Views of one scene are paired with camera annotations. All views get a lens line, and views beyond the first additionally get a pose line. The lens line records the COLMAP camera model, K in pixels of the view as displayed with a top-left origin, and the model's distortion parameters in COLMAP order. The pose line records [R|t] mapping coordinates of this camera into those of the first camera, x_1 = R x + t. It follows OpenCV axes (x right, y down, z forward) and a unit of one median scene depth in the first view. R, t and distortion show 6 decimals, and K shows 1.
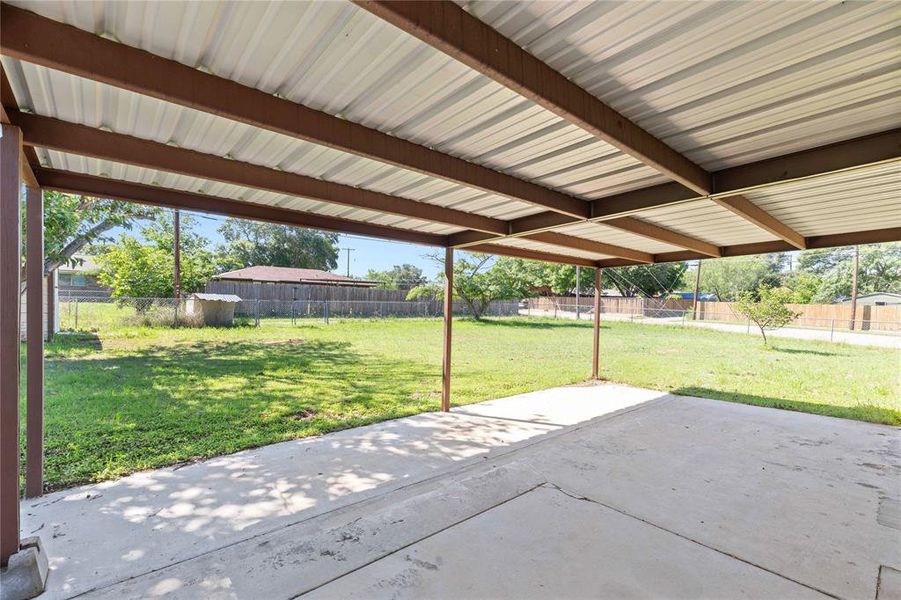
lens RADIAL K [[410.0, 0, 450.3], [0, 410.0, 312.3], [0, 0, 1]] dist [-0.000756, -0.000033]
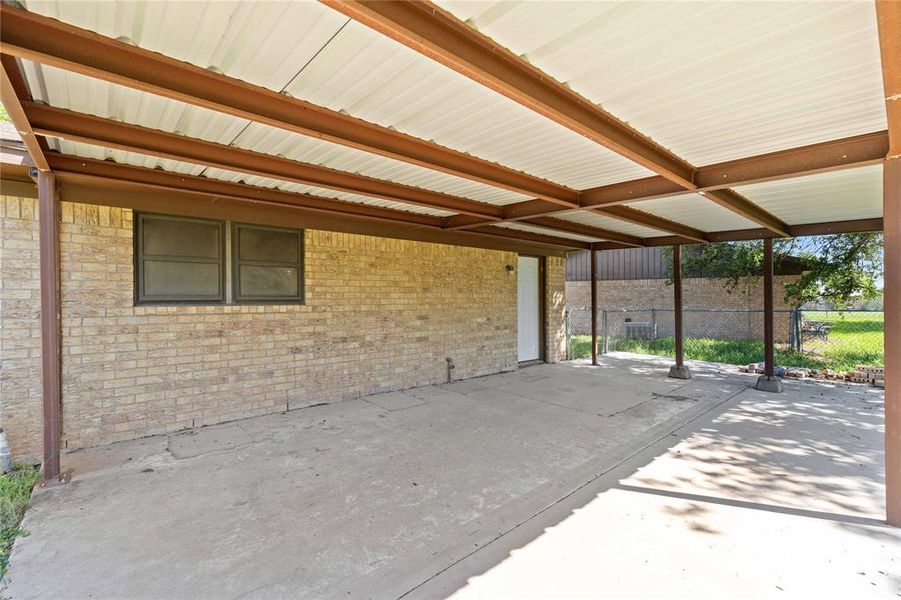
lens RADIAL K [[396.3, 0, 447.8], [0, 396.3, 305.2], [0, 0, 1]] dist [-0.000226, 0.000072]
pose [[-0.999806, 0.000248, -0.019703, 0.541940], [-0.000075, 0.999866, 0.016387, 0.008800], [0.019705, 0.016385, -0.999672, 1.581460]]
